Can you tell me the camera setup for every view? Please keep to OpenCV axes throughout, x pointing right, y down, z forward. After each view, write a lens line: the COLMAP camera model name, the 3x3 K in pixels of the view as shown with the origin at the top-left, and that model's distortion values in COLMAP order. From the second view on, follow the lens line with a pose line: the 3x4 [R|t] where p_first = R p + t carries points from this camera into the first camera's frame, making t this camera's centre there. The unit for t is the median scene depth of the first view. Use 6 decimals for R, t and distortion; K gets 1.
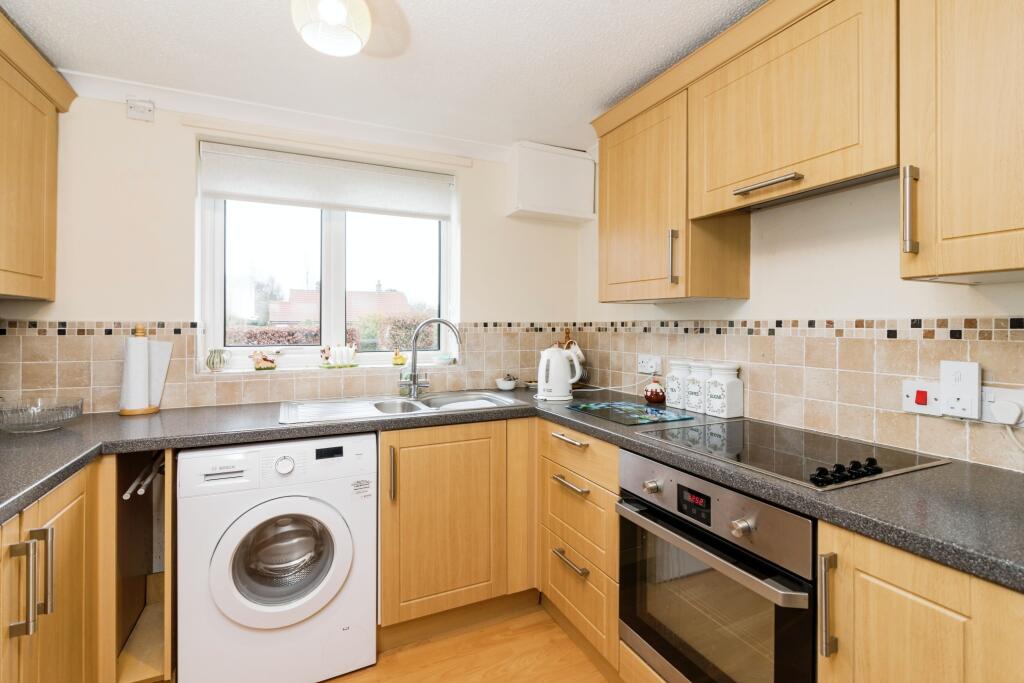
lens RADIAL K [[468.8, 0, 526.2], [0, 468.8, 322.5], [0, 0, 1]] dist [-0.003251, -0.000272]
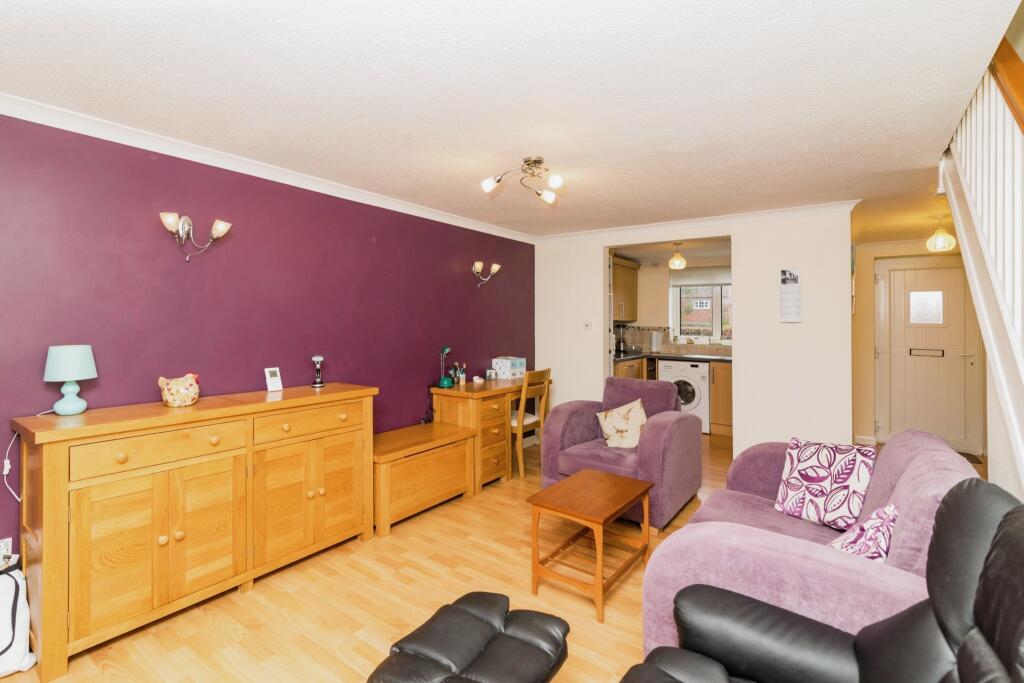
lens RADIAL K [[468.8, 0, 499.5], [0, 468.8, 320.4], [0, 0, 1]] dist [-0.003251, -0.000272]
pose [[0.450976, 0.000301, -0.892536, 1.271057], [-0.002573, 0.999996, -0.000963, -0.031600], [0.892532, 0.002730, 0.450975, -1.161474]]
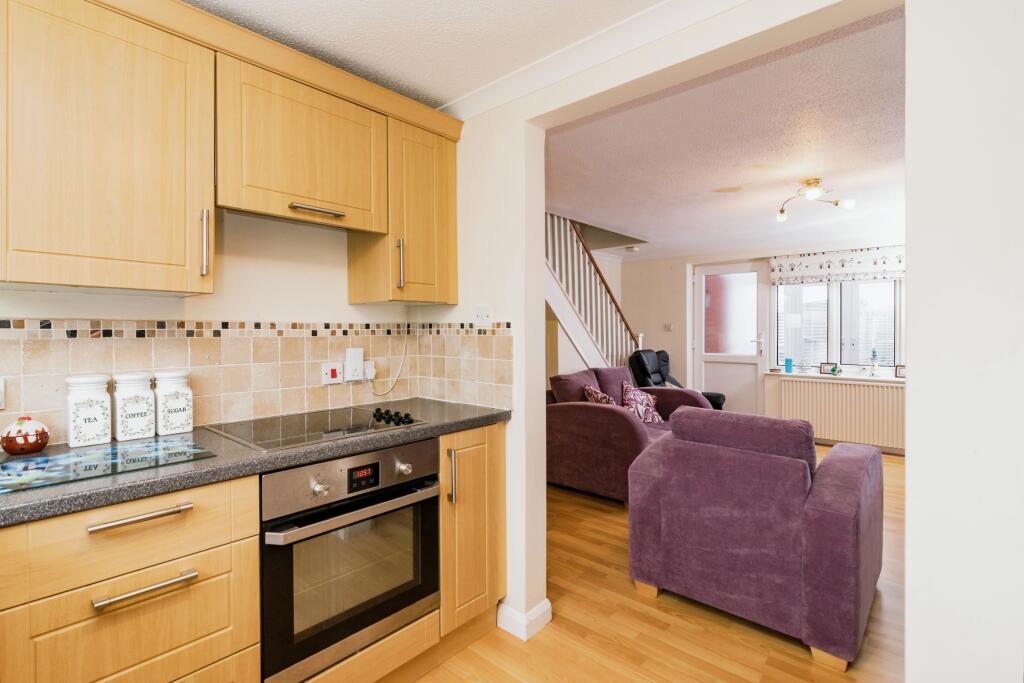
lens RADIAL K [[468.8, 0, 510.8], [0, 468.8, 333.7], [0, 0, 1]] dist [-0.003251, -0.000272]
pose [[-0.365417, -0.013693, 0.930743, -0.814945], [-0.010187, 0.999891, 0.010711, 0.004839], [-0.930788, -0.005568, -0.365517, 1.001044]]
